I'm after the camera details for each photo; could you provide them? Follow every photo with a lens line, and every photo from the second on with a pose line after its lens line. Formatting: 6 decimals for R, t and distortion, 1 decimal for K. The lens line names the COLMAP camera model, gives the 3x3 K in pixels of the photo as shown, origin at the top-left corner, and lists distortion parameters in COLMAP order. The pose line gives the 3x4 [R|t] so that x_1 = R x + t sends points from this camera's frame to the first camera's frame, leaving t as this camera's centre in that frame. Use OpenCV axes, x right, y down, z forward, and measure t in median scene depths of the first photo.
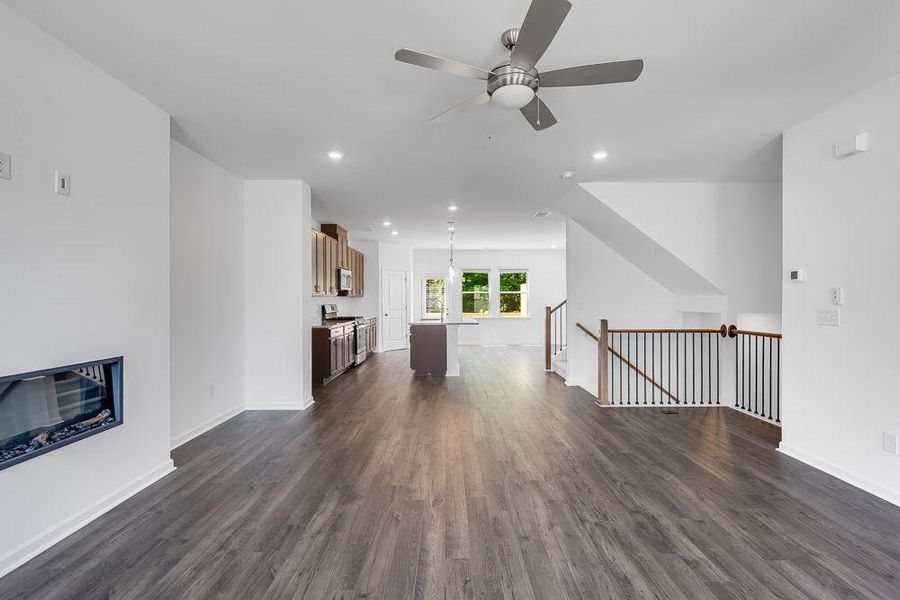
lens RADIAL K [[403.7, 0, 450.0], [0, 403.7, 300.0], [0, 0, 1]] dist [0.002175, 0.000237]
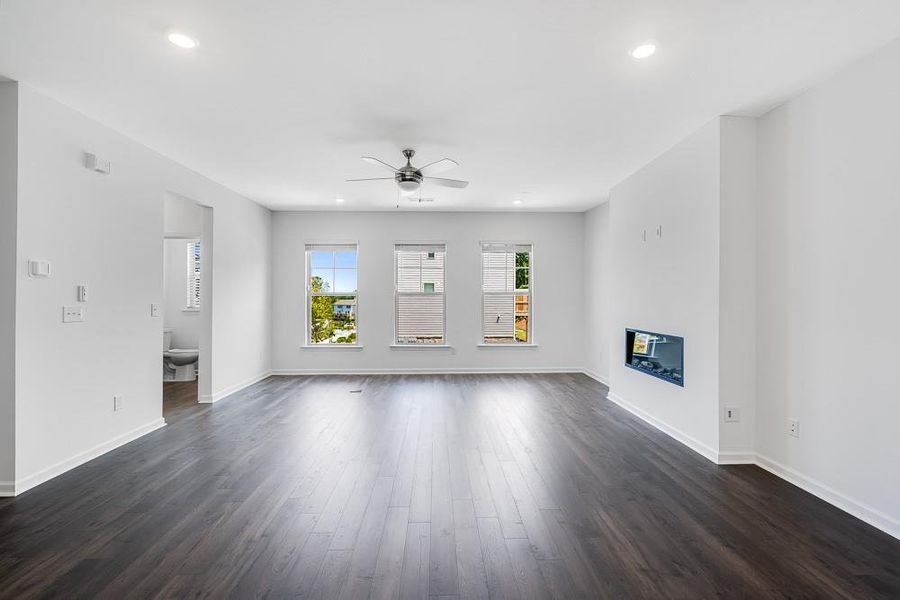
lens RADIAL K [[400.9, 0, 444.9], [0, 400.9, 278.0], [0, 0, 1]] dist [0.000813, 0.000098]
pose [[-0.999788, -0.001471, -0.020559, 0.029337], [-0.000598, 0.999101, -0.042383, -0.006420], [0.020602, -0.042361, -0.998890, 2.467343]]
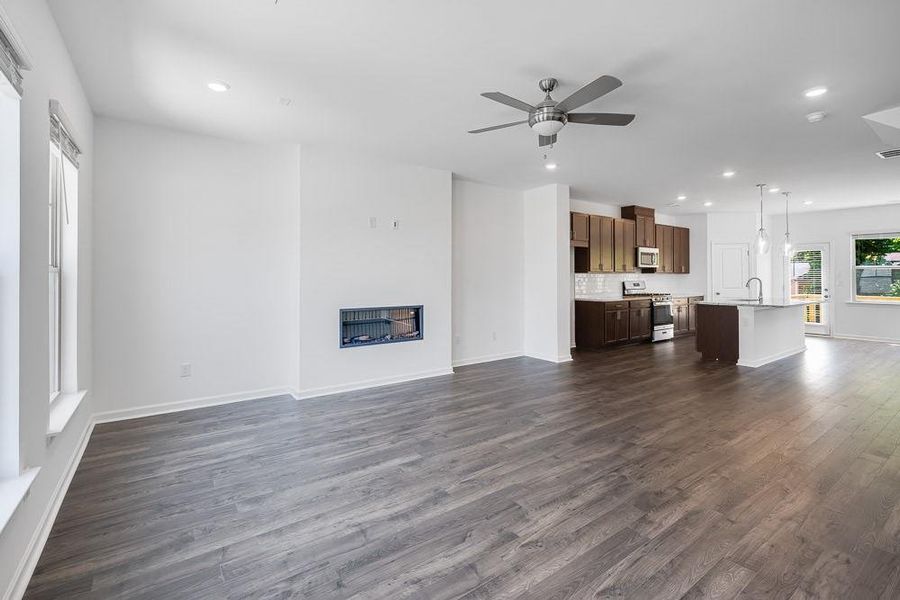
lens RADIAL K [[400.9, 0, 444.9], [0, 400.9, 278.0], [0, 0, 1]] dist [0.000813, 0.000098]
pose [[0.577585, 0.004618, -0.816317, 0.896677], [-0.001274, 0.999988, 0.004755, -0.004803], [0.816329, -0.001707, 0.577584, -0.047972]]
